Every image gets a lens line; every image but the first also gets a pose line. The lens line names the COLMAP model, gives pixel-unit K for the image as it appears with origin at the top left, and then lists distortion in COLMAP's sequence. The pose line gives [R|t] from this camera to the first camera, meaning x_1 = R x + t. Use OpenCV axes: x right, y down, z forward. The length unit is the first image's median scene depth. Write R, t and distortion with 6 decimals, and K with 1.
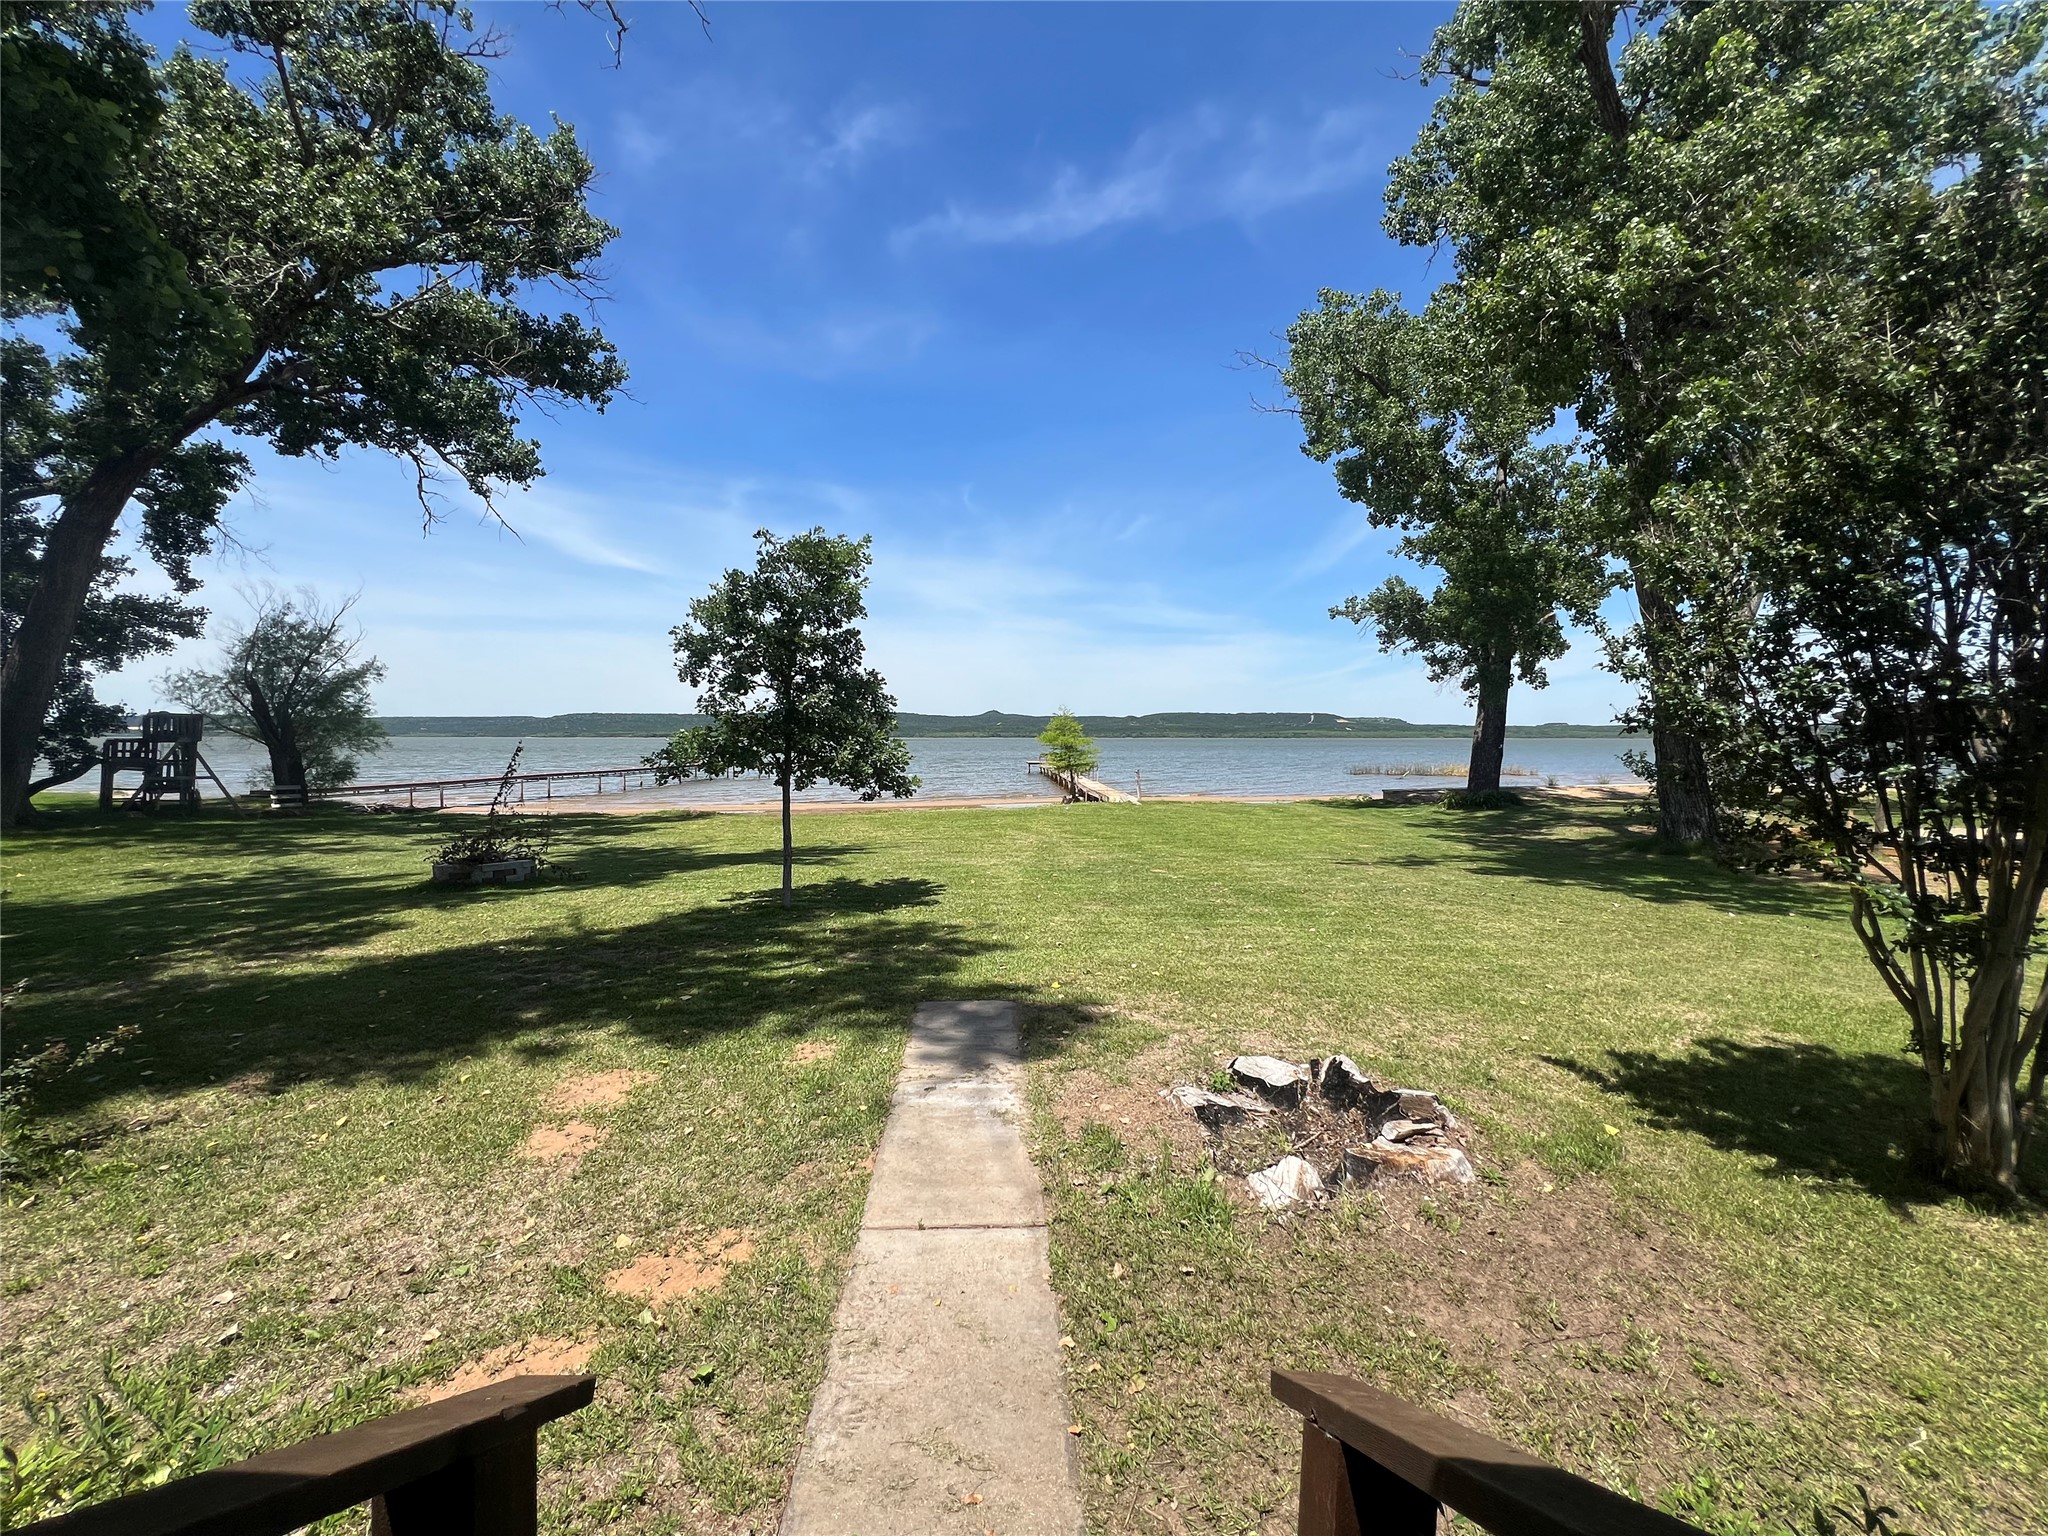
lens RADIAL K [[822.3, 0, 1021.3], [0, 822.3, 764.7], [0, 0, 1]] dist [-0.000611, 0.000212]
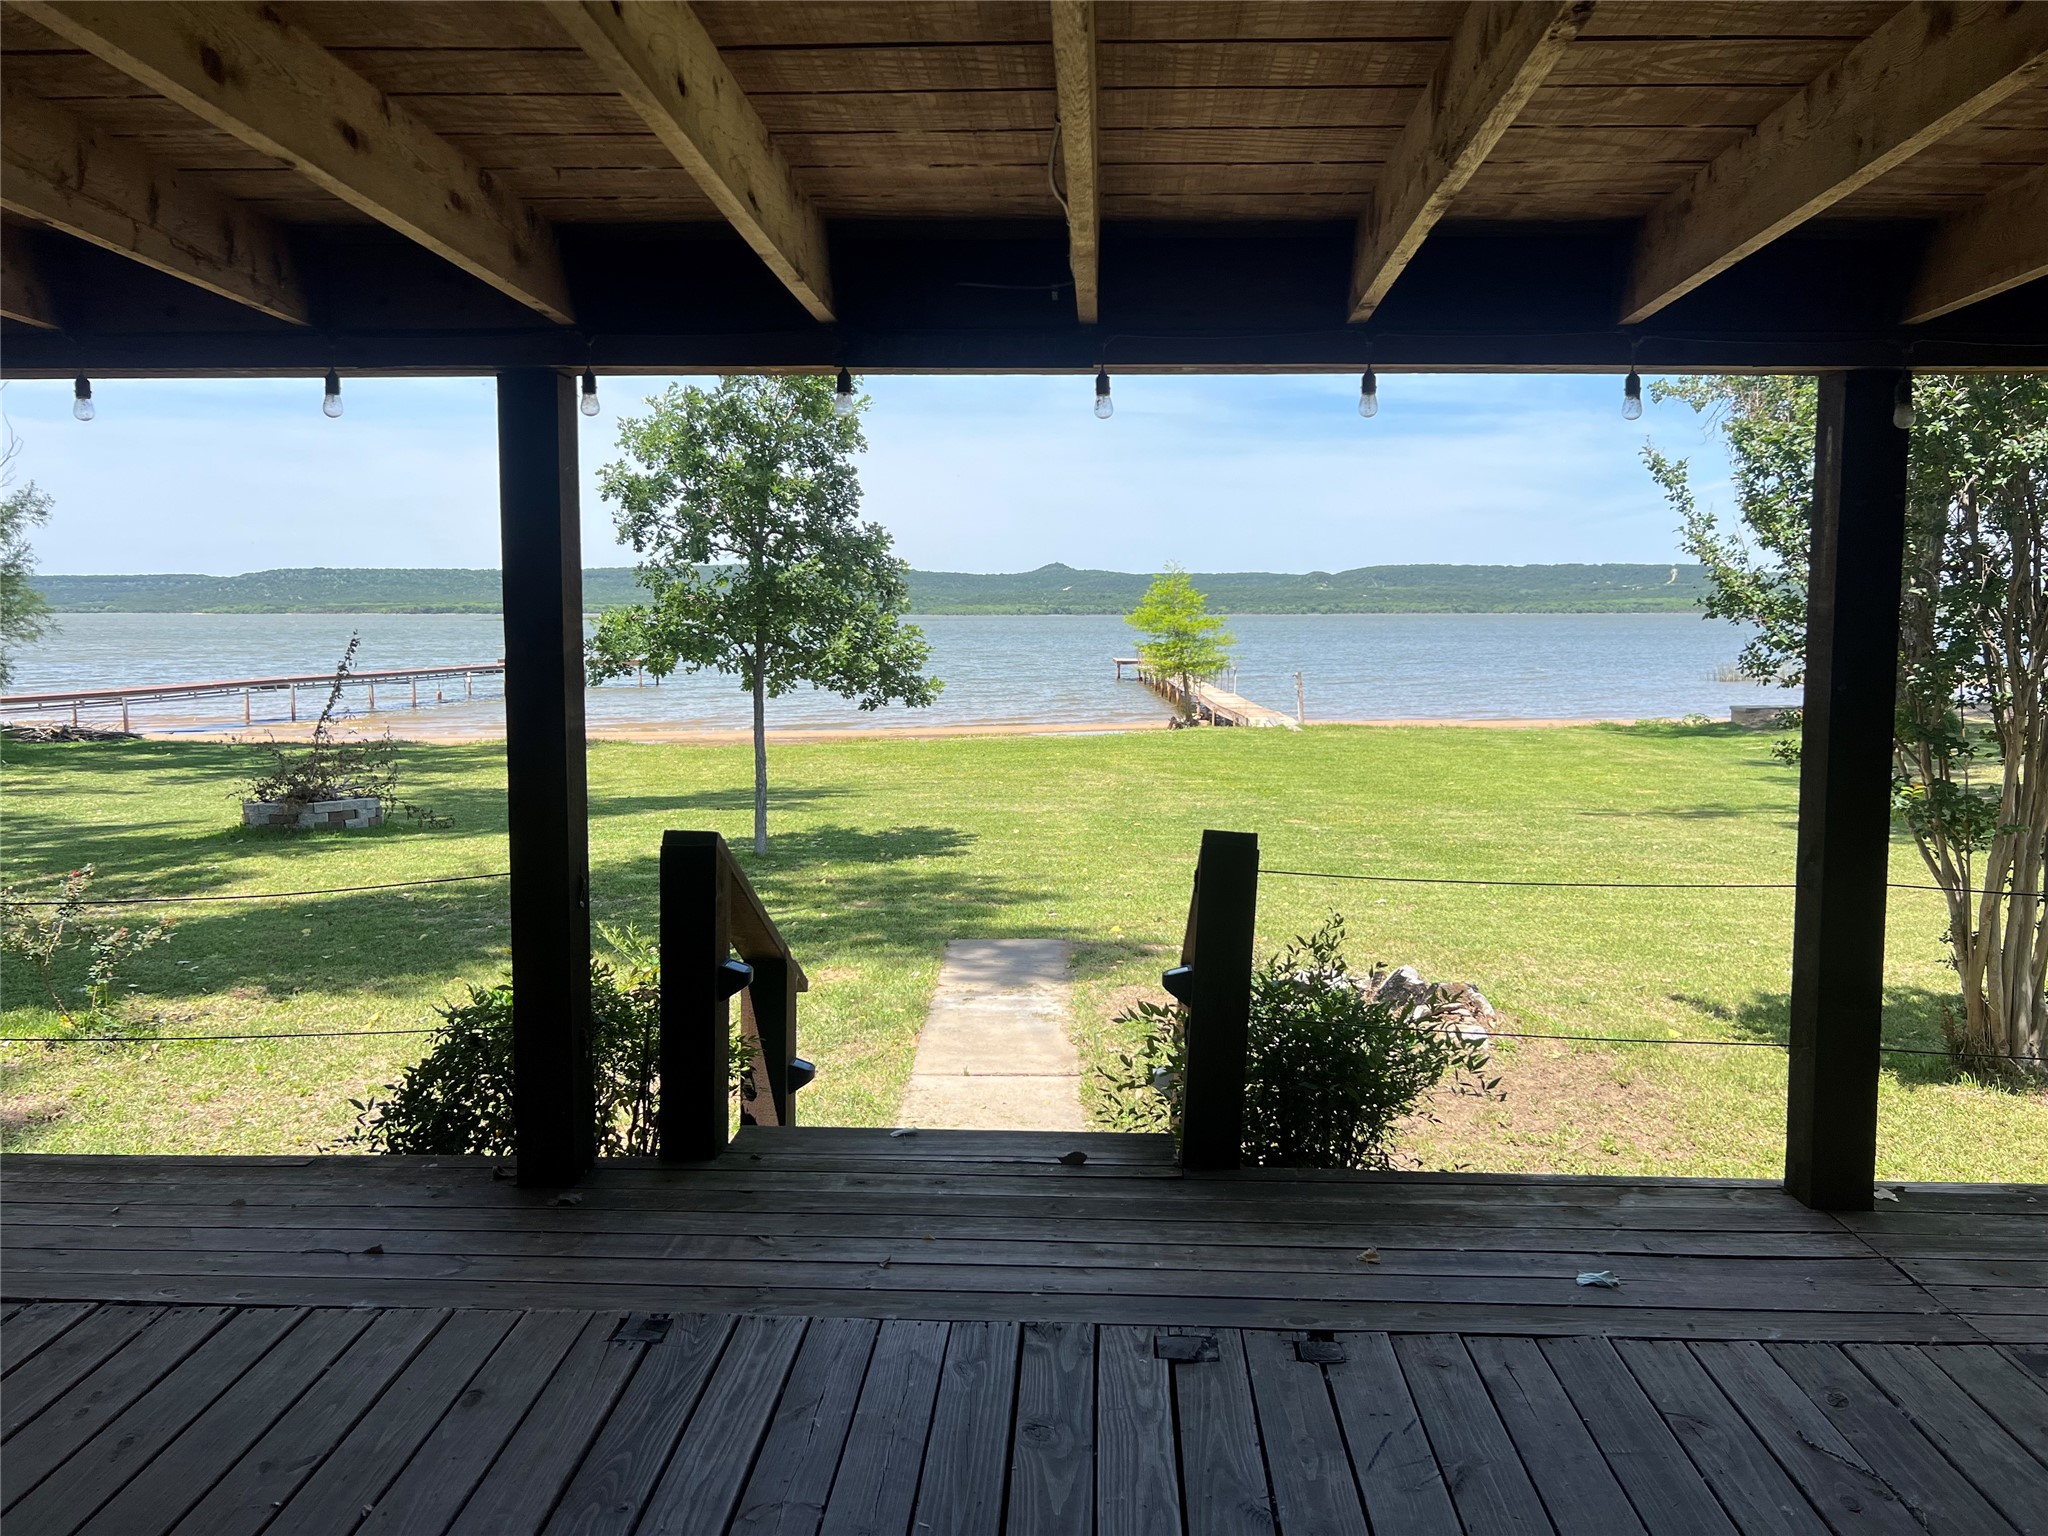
lens RADIAL K [[1556.7, 0, 983.6], [0, 1556.7, 762.5], [0, 0, 1]] dist [0.096475, -0.179992]
pose [[0.996706, 0.006202, -0.080862, 0.022457], [-0.001180, 0.998075, 0.062004, 0.005033], [0.081091, -0.061704, 0.994795, -0.347653]]
